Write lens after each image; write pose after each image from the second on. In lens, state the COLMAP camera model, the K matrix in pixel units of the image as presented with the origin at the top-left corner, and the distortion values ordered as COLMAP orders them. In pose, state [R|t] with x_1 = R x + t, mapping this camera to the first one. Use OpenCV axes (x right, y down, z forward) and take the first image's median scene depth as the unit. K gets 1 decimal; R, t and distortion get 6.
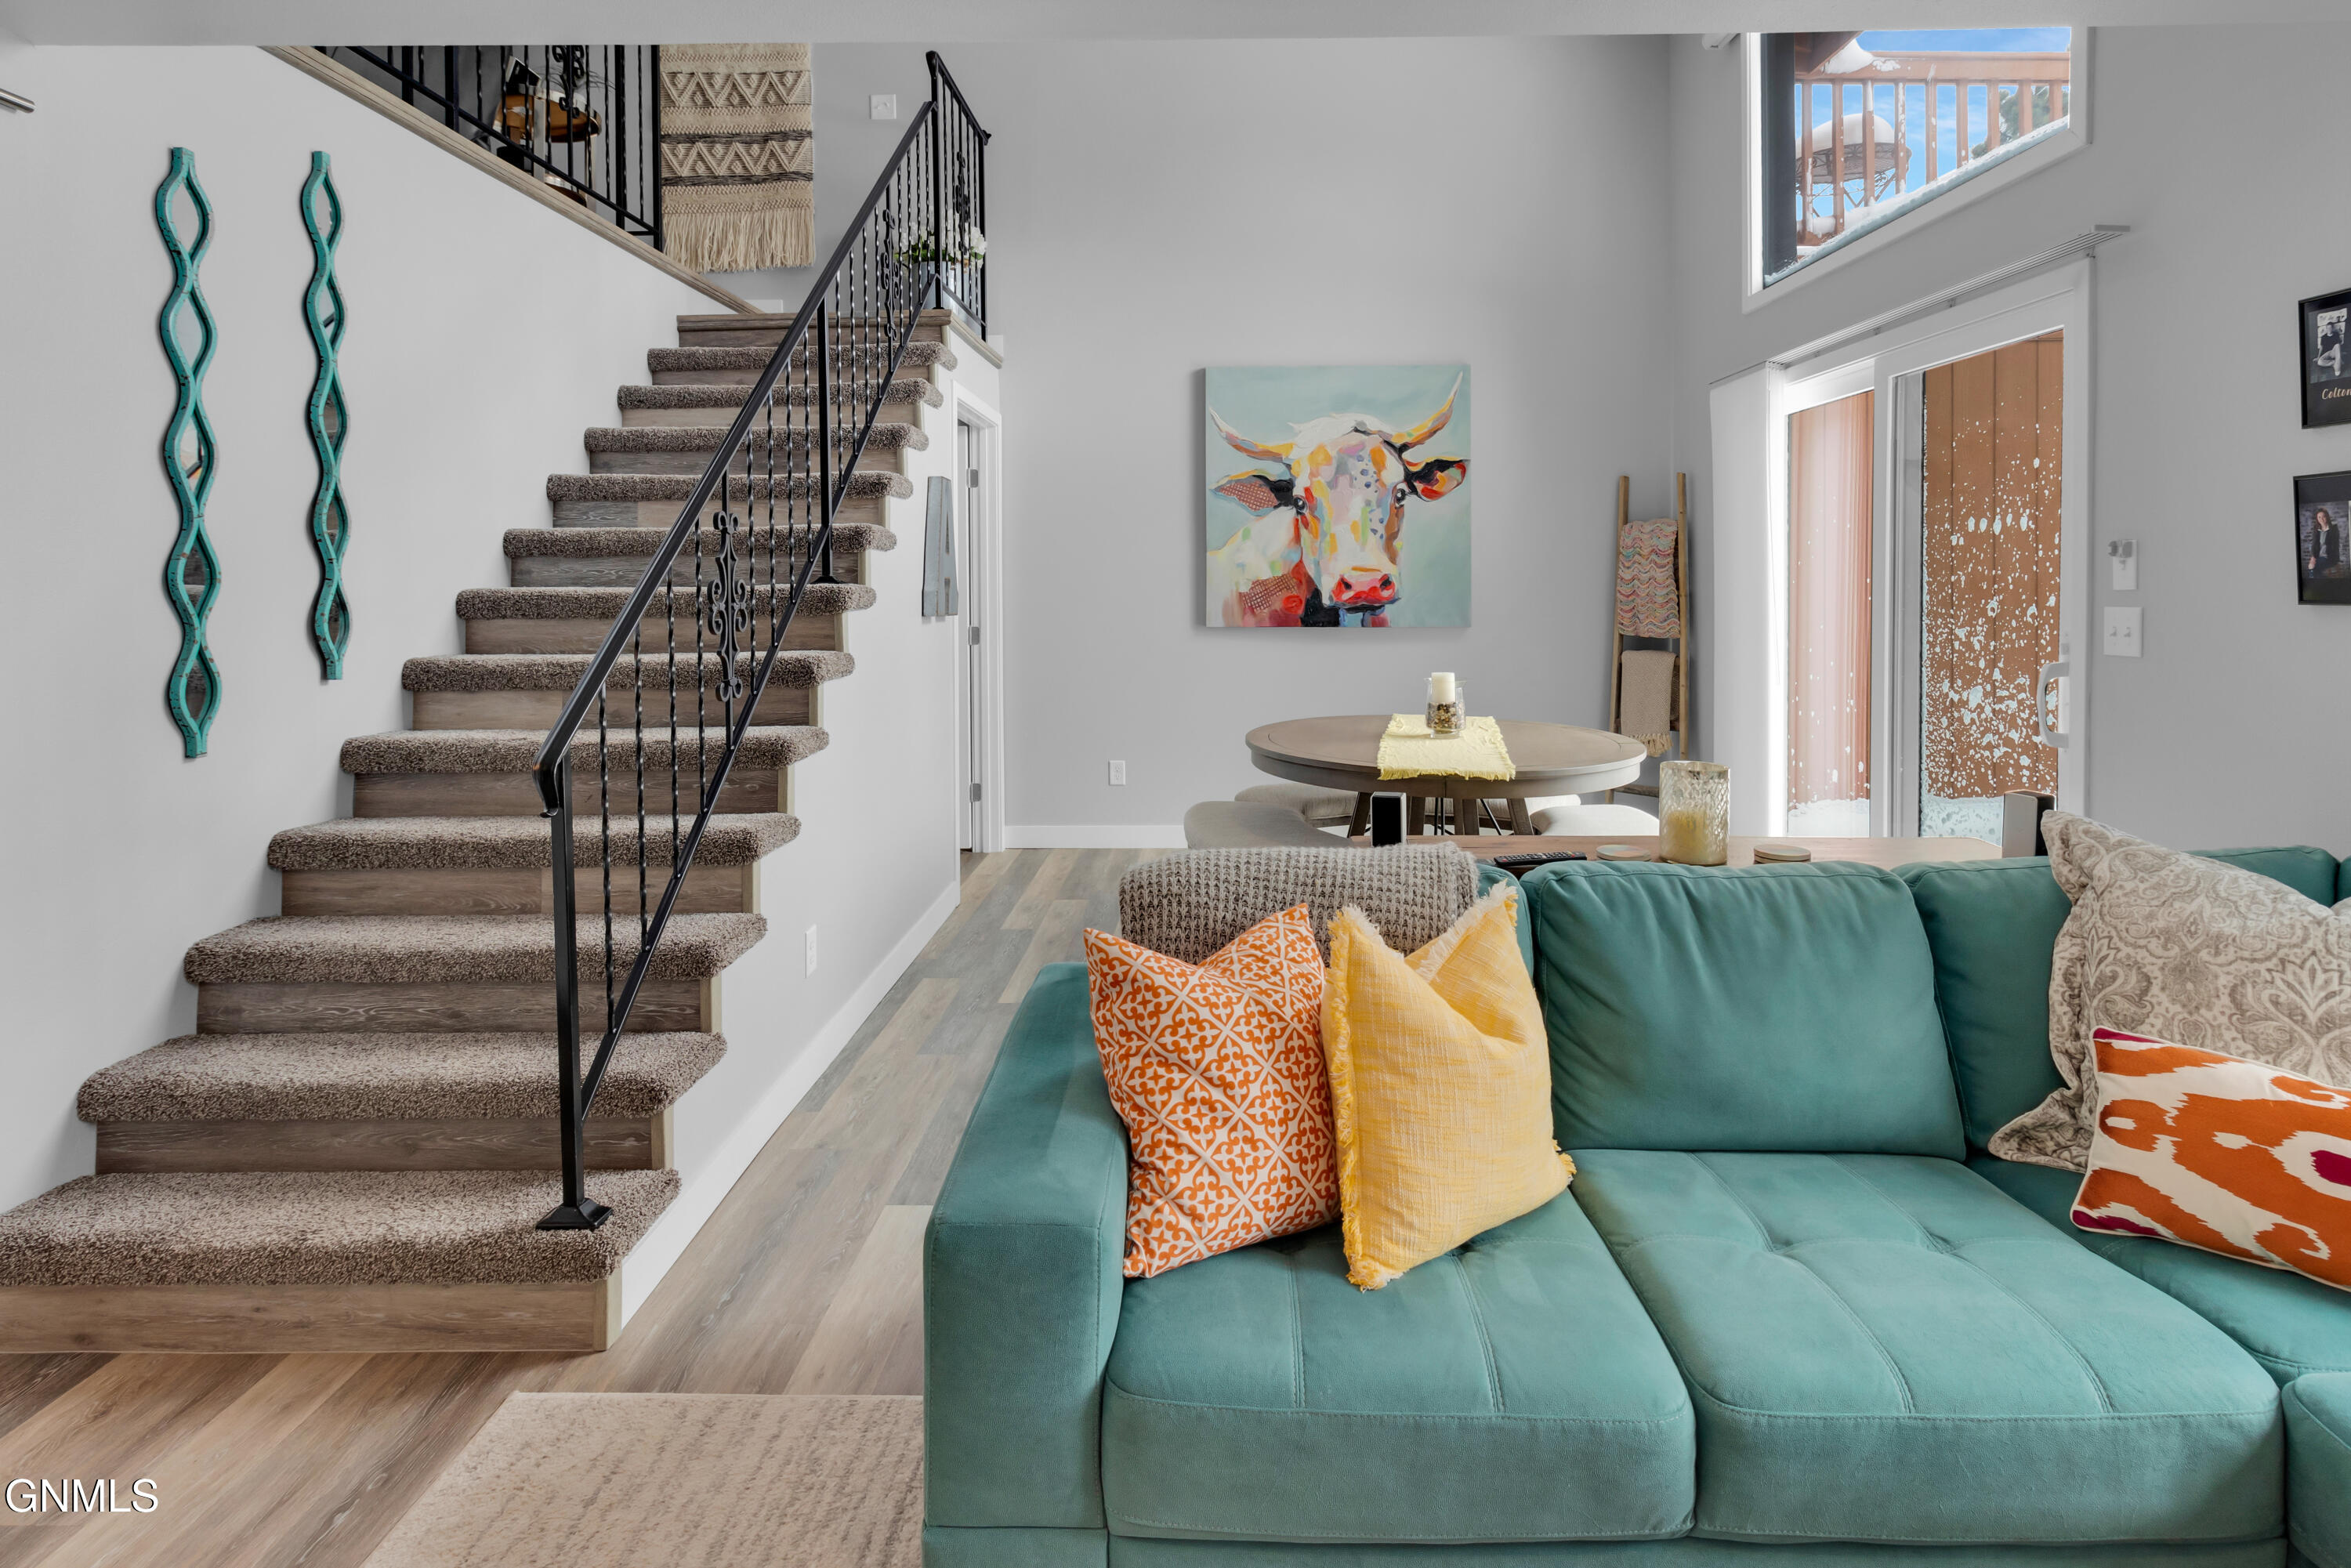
lens RADIAL K [[1197.4, 0, 1221.1], [0, 1197.4, 604.6], [0, 0, 1]] dist [-0.001892, 0.002942]
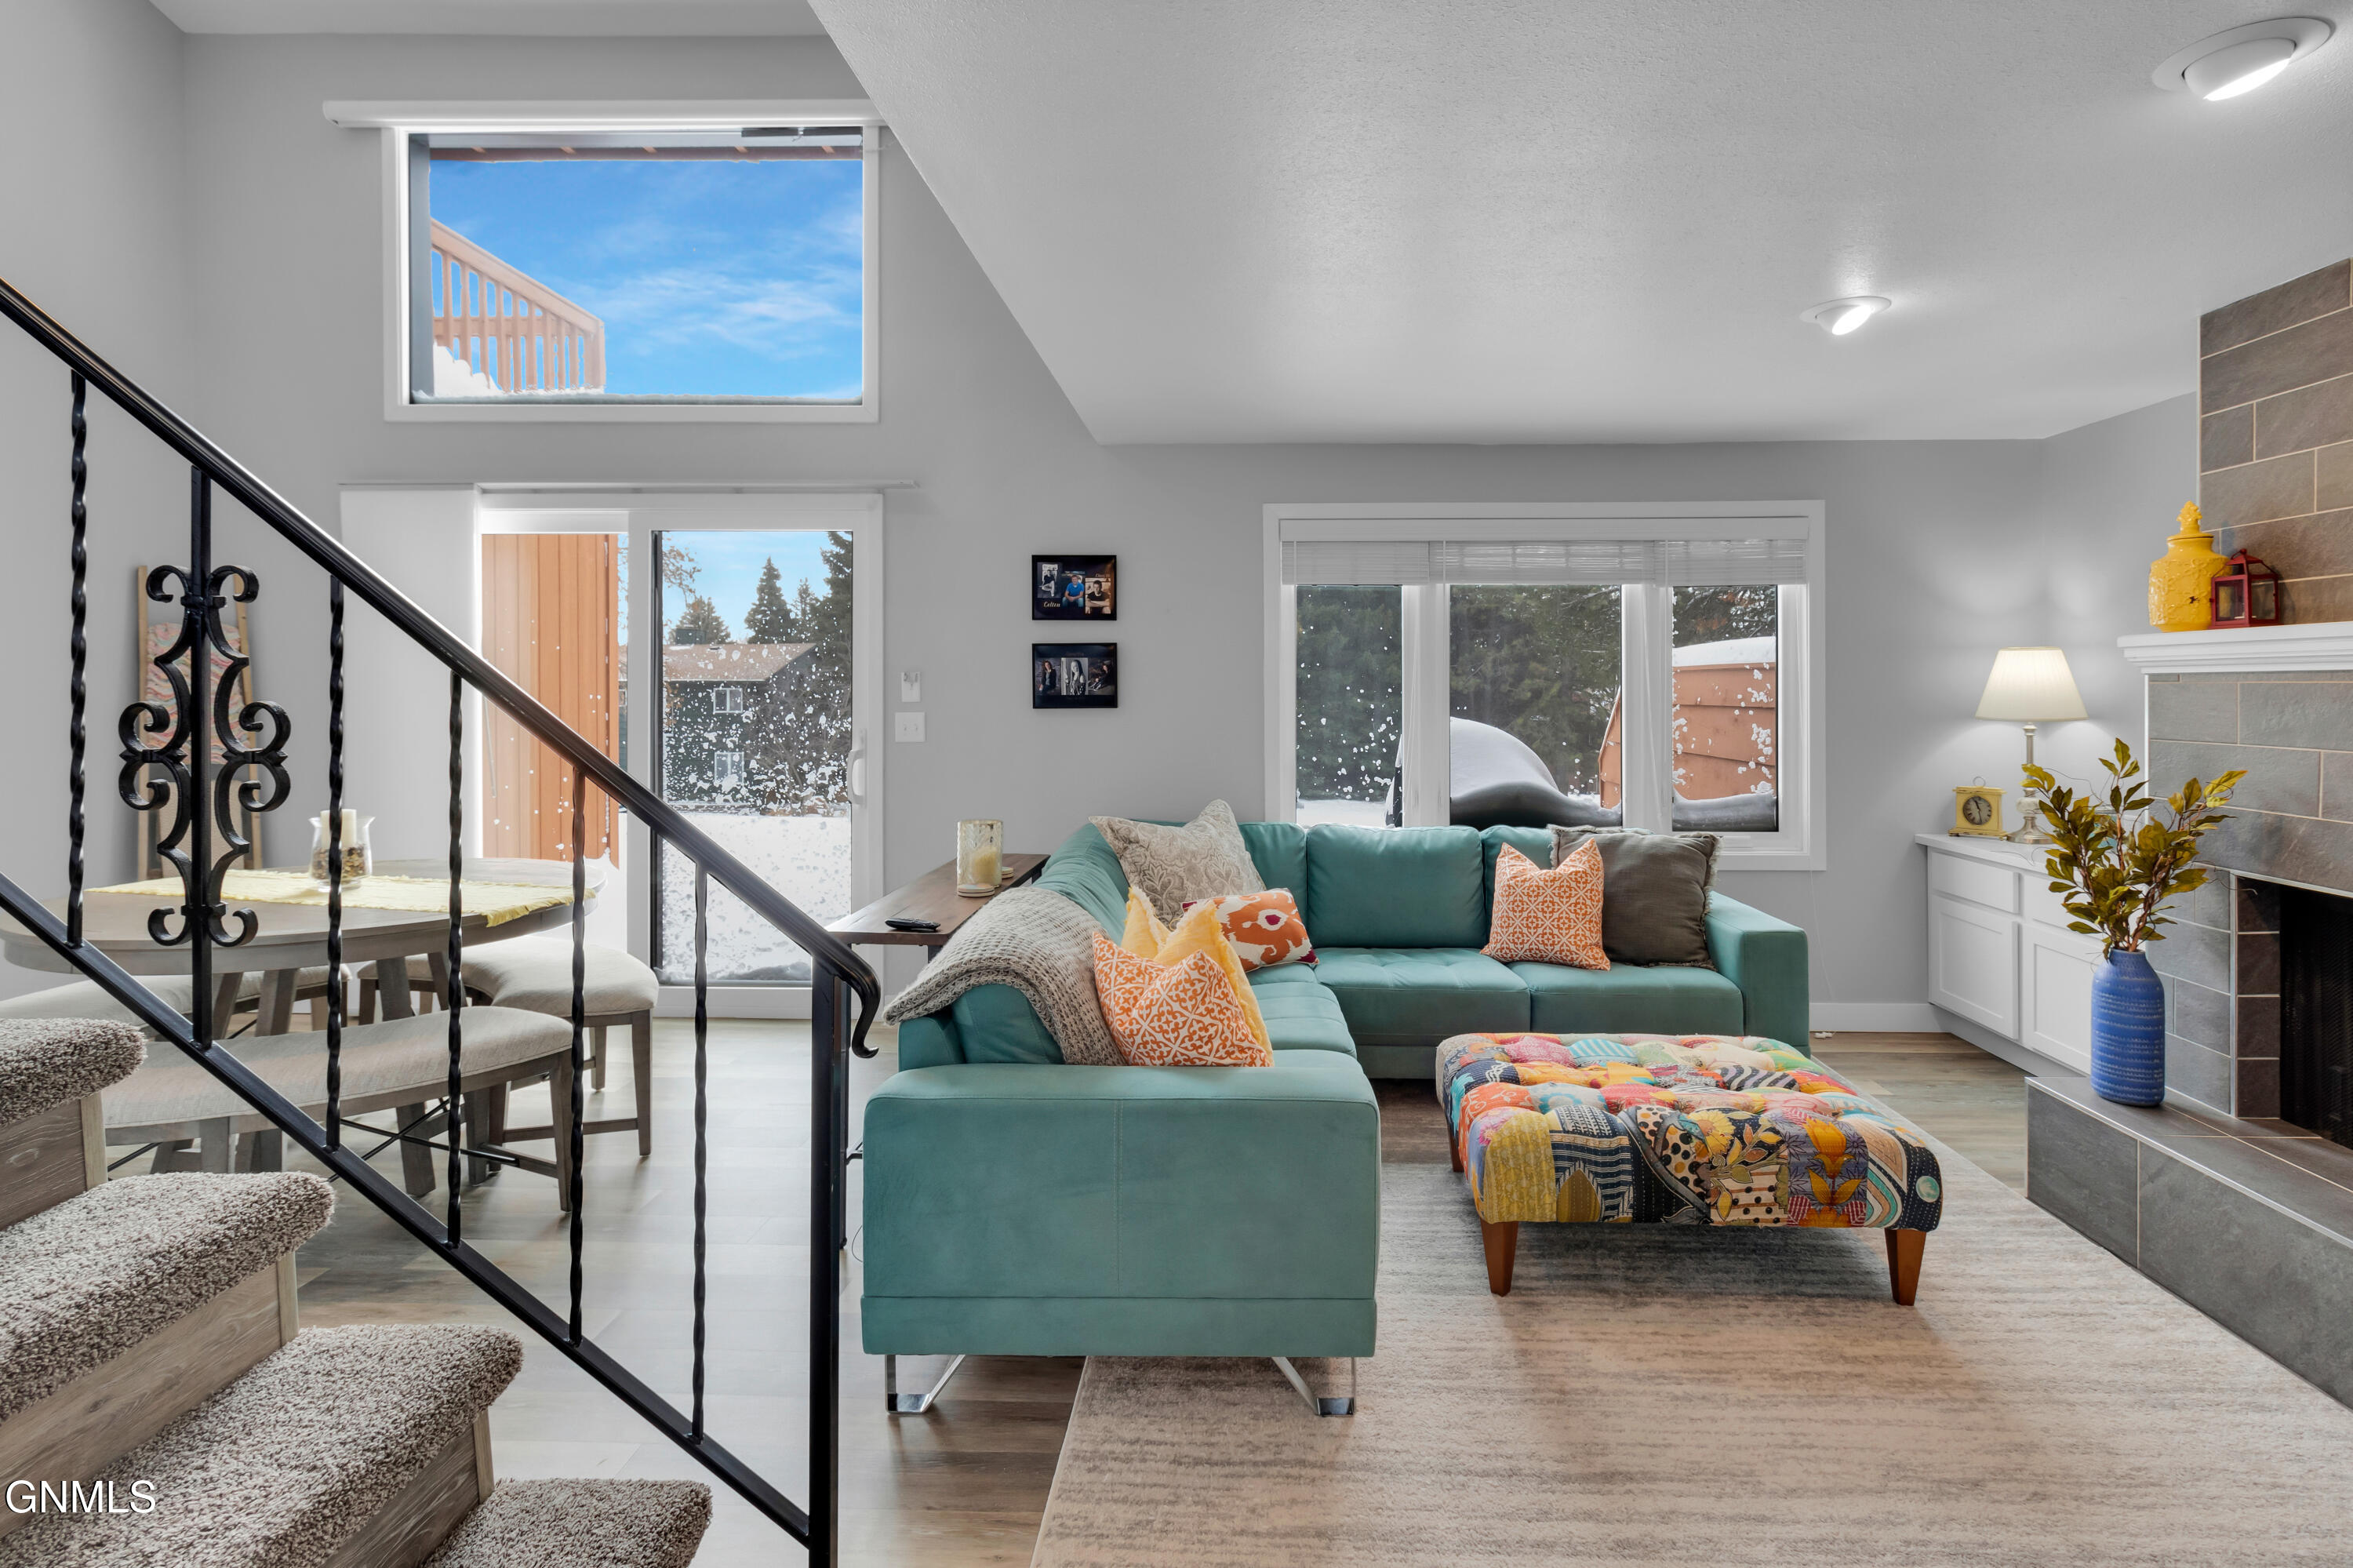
lens RADIAL K [[1198.5, 0, 1233.2], [0, 1198.5, 672.3], [0, 0, 1]] dist [-0.001892, 0.002942]
pose [[0.045189, 0.018647, 0.998804, -0.435354], [0.020020, 0.999608, -0.019568, -0.005860], [-0.998778, 0.020880, 0.044798, 0.245736]]
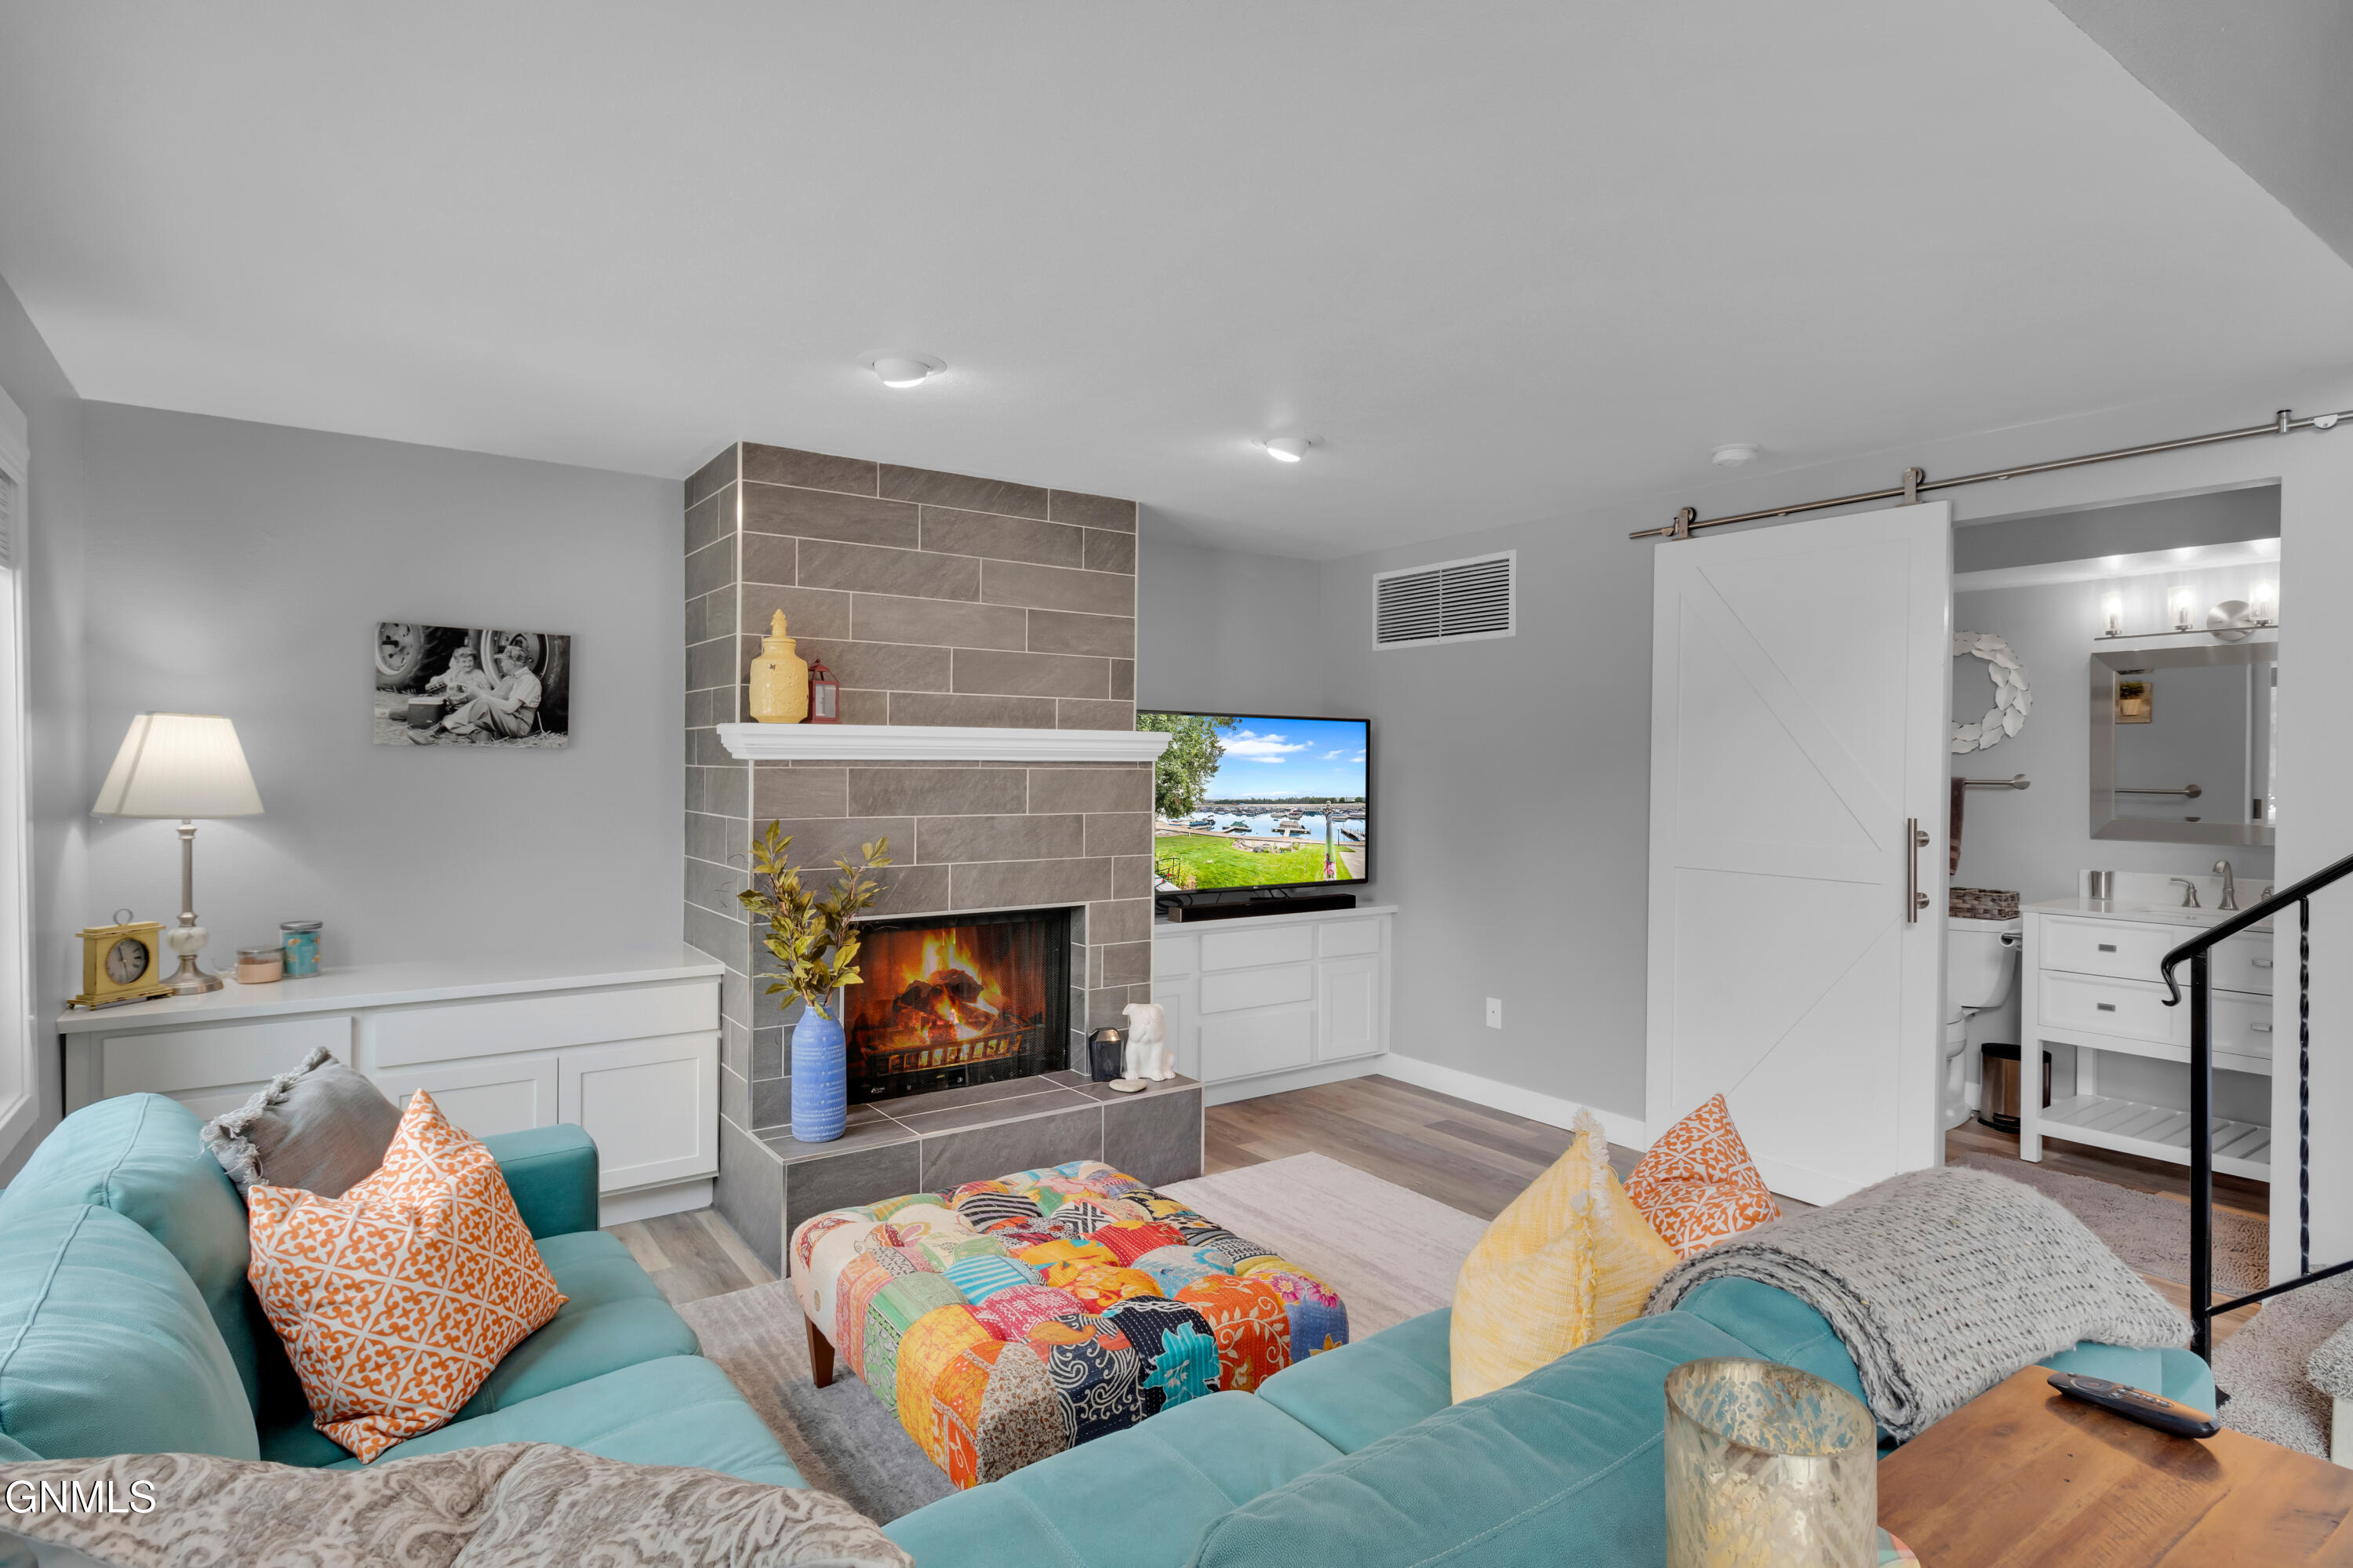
lens RADIAL K [[1198.5, 0, 1158.4], [0, 1198.5, 767.6], [0, 0, 1]] dist [-0.001892, 0.002942]
pose [[-0.826160, 0.005444, -0.563410, 0.299796], [-0.012339, 0.999539, 0.027751, -0.022380], [0.563301, 0.029879, -0.825711, 0.459995]]
